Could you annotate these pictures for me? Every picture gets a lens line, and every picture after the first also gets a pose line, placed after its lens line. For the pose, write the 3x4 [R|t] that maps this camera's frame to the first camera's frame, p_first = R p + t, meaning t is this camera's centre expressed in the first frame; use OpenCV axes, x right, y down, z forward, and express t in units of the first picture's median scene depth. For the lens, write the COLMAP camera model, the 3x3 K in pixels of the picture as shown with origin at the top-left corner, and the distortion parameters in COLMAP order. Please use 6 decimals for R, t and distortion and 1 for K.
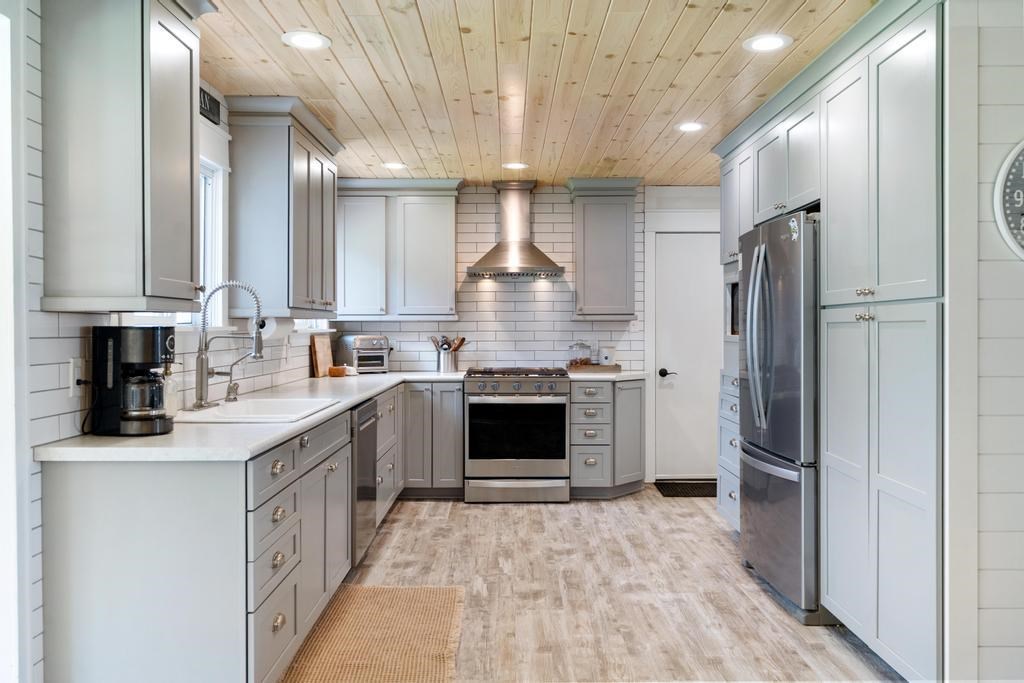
lens RADIAL K [[791.1, 0, 509.3], [0, 791.1, 333.8], [0, 0, 1]] dist [0.002146, -0.000220]
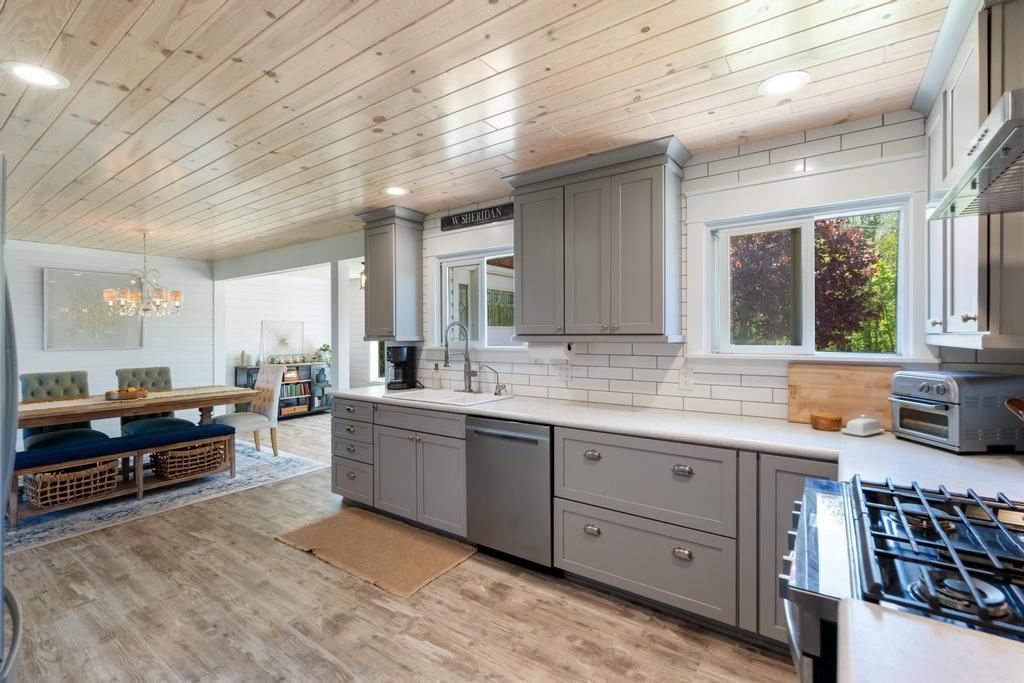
lens RADIAL K [[461.8, 0, 508.1], [0, 461.8, 335.7], [0, 0, 1]] dist [-0.002094, -0.000605]
pose [[-0.587461, 0.004866, -0.809238, 0.333053], [-0.000536, 0.999979, 0.006402, -0.034426], [0.809252, 0.004194, -0.587447, 1.358176]]
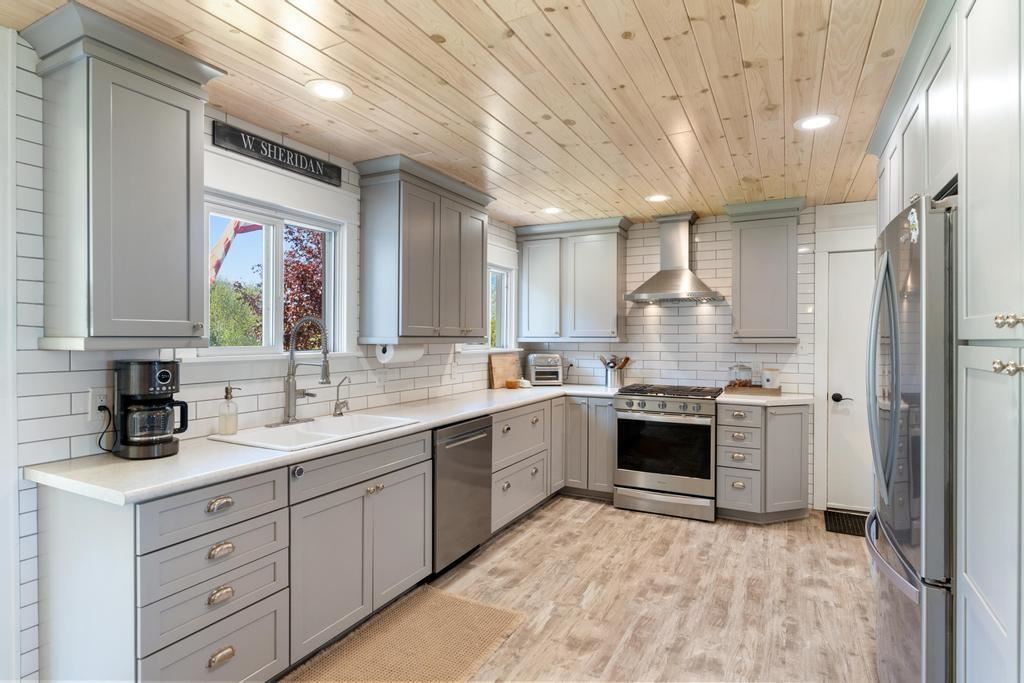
lens RADIAL K [[536.0, 0, 505.6], [0, 536.0, 340.1], [0, 0, 1]] dist [-0.001620, 0.000160]
pose [[0.881917, 0.004541, -0.471382, 0.219262], [-0.005928, 0.999981, -0.001458, -0.025803], [0.471367, 0.004081, 0.881928, 0.354835]]
